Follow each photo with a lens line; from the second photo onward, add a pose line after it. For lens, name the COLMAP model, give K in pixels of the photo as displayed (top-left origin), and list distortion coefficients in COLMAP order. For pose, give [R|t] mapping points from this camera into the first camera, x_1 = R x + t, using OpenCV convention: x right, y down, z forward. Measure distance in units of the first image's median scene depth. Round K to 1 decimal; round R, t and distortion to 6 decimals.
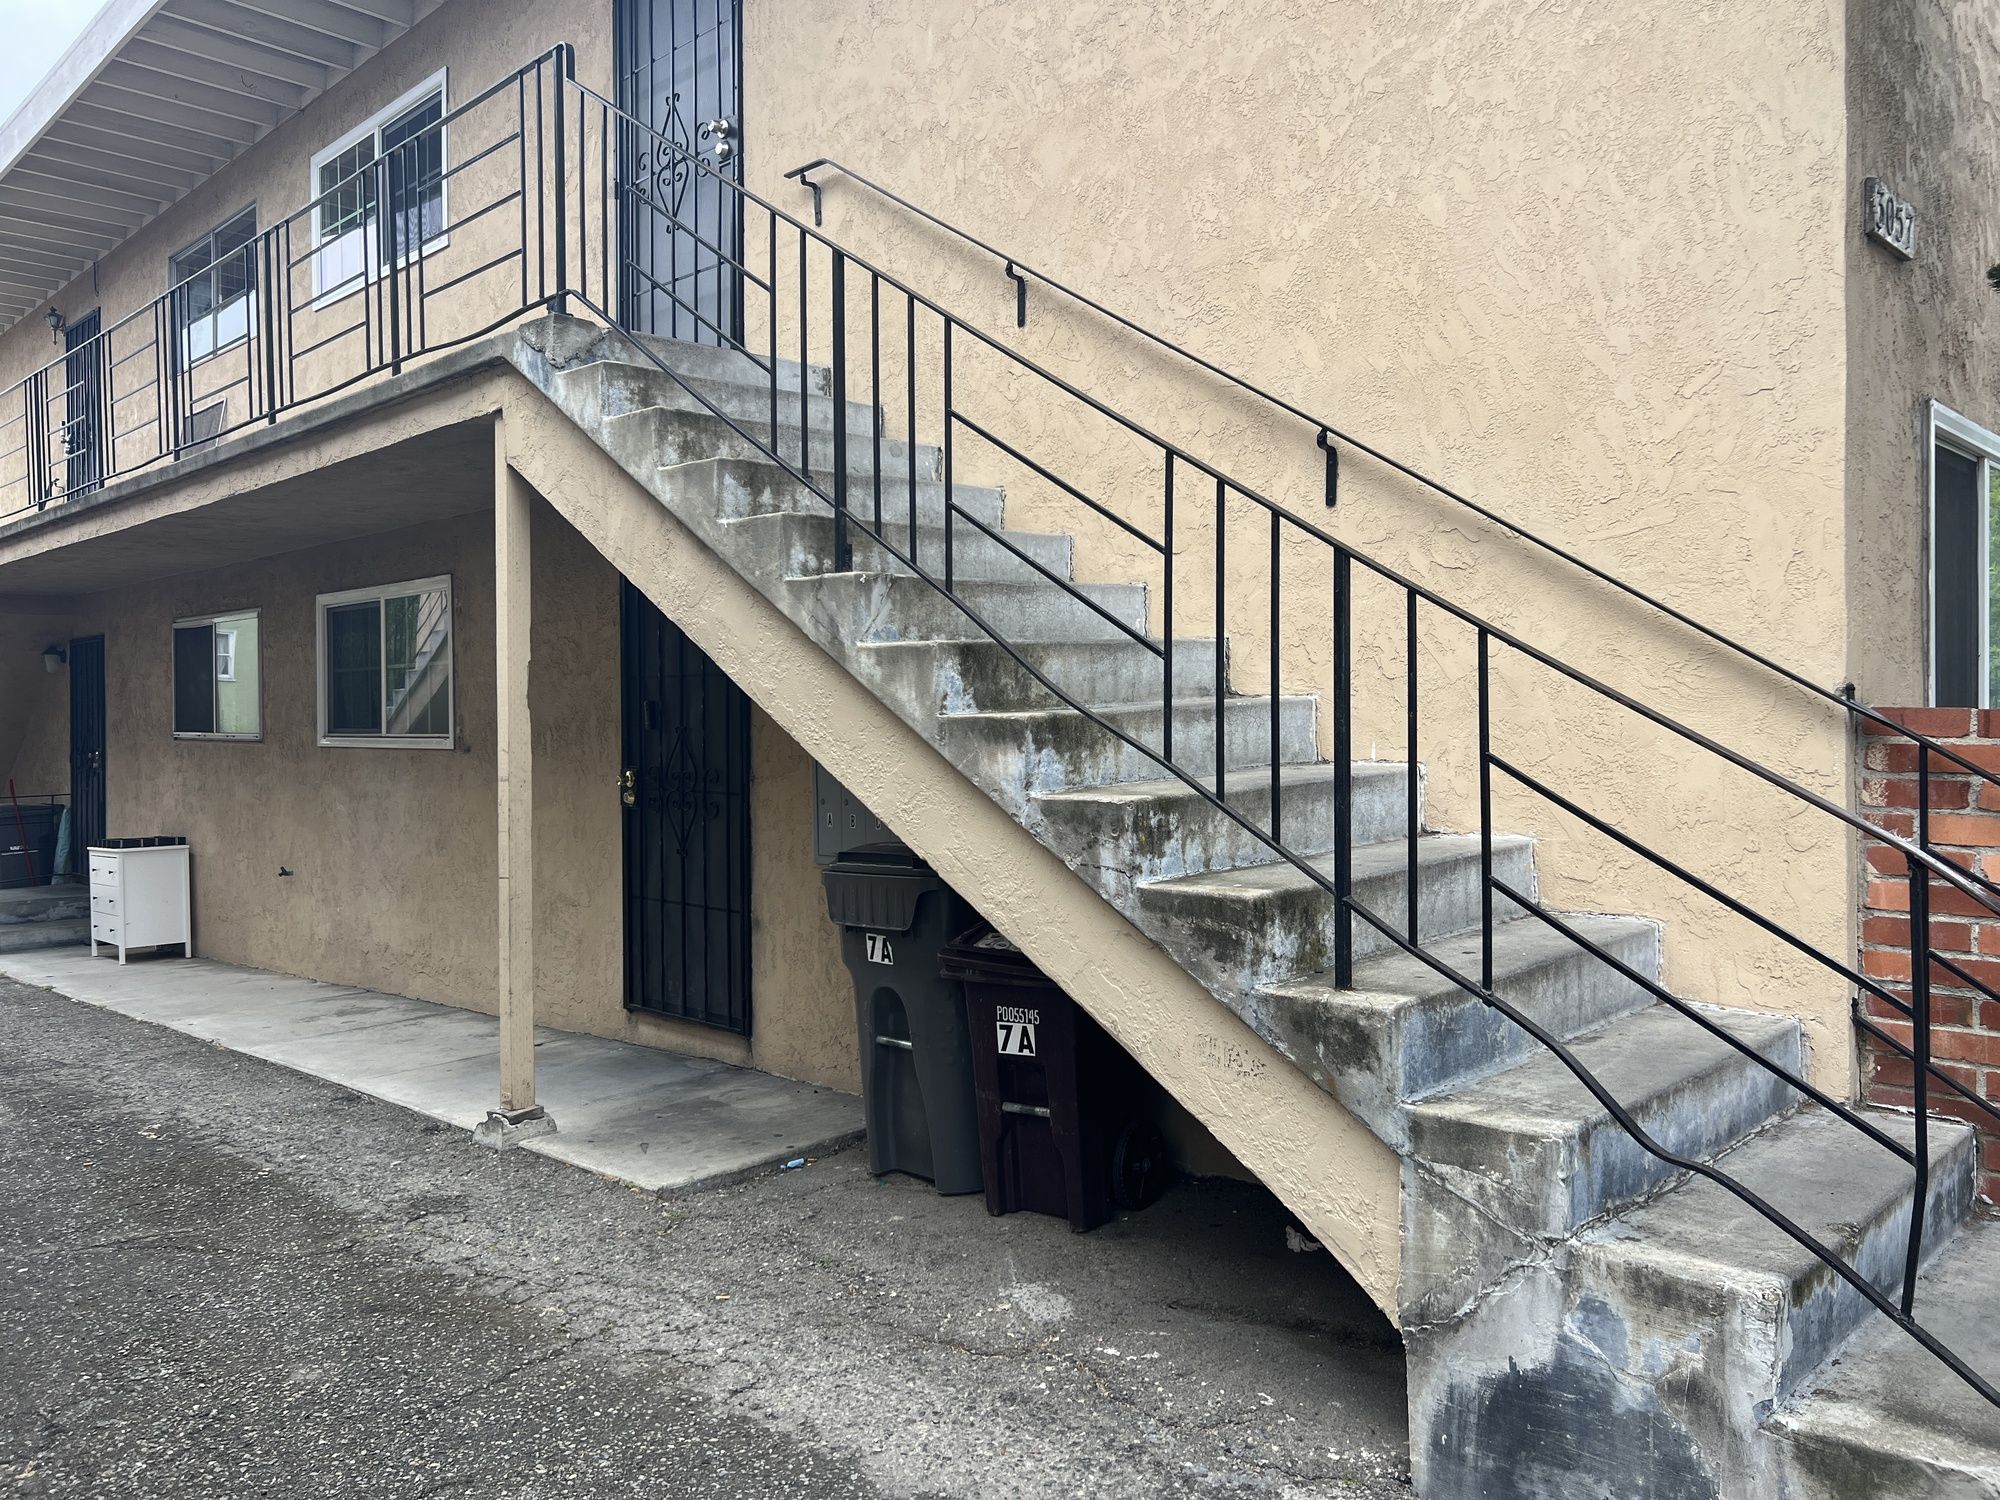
lens RADIAL K [[1517.4, 0, 989.5], [0, 1517.4, 719.5], [0, 0, 1]] dist [0.070667, -0.063071]
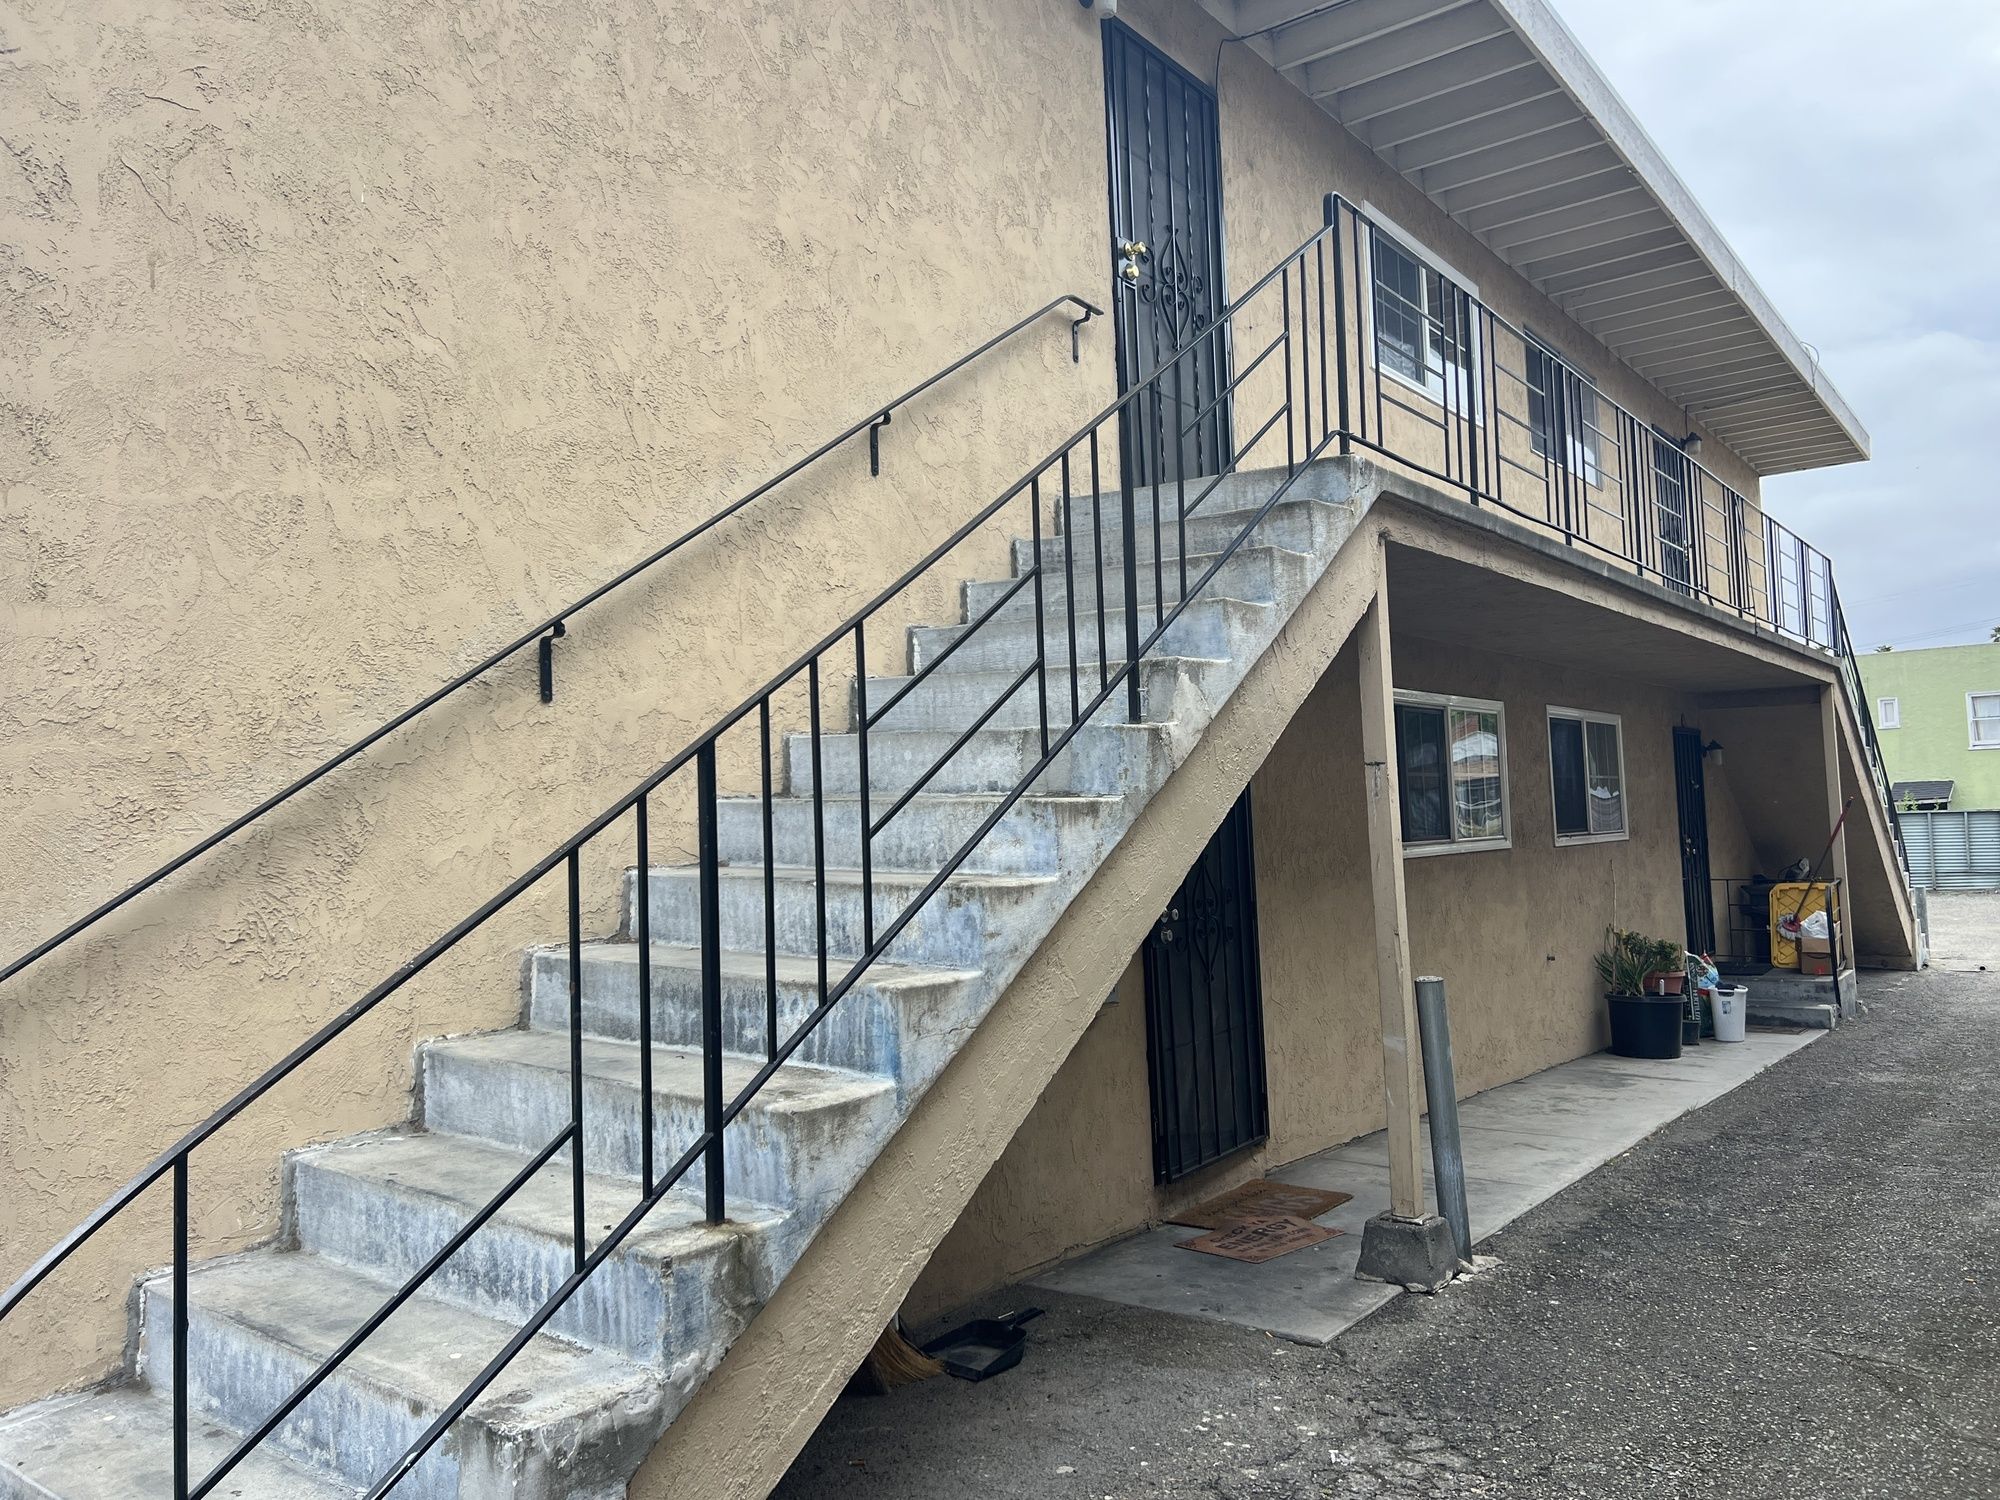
lens RADIAL K [[1508.2, 0, 1012.2], [0, 1508.2, 726.9], [0, 0, 1]] dist [0.088417, -0.094750]
pose [[0.164190, -0.070644, -0.983896, 0.303315], [0.039684, 0.997098, -0.064969, -0.018773], [0.985630, -0.028377, 0.166516, 0.276539]]
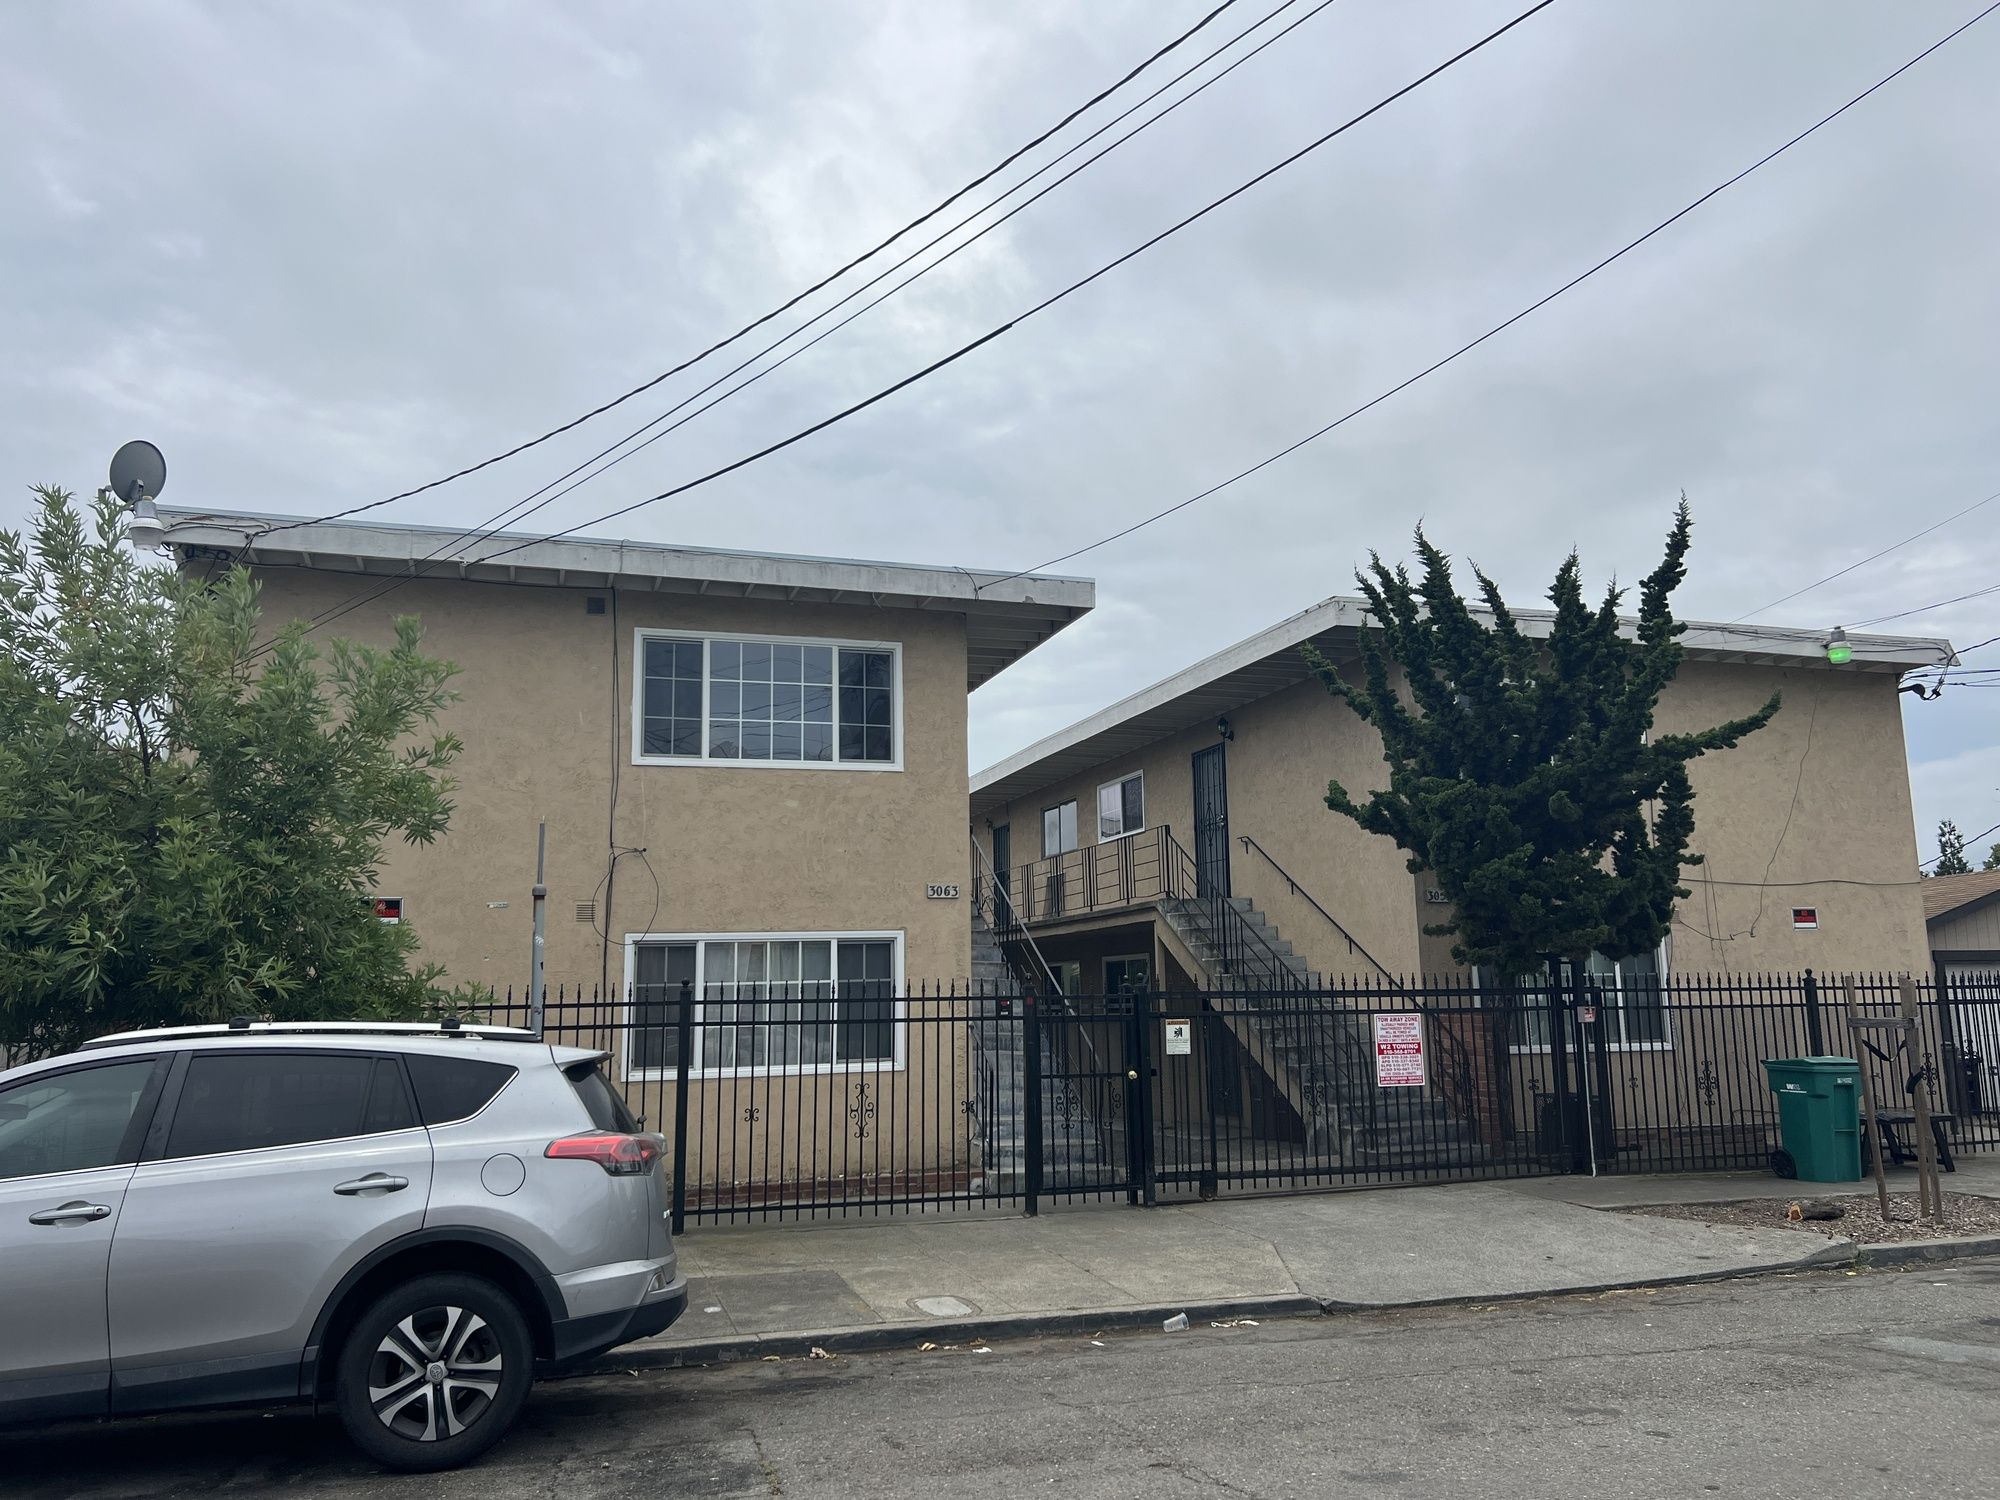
lens RADIAL K [[1508.2, 0, 1012.2], [0, 1508.2, 726.9], [0, 0, 1]] dist [0.088417, -0.094750]
pose [[0.899117, -0.088770, -0.428611, 0.983377], [0.012510, 0.984031, -0.177559, -0.027054], [0.437529, 0.154284, 0.885870, -2.466587]]
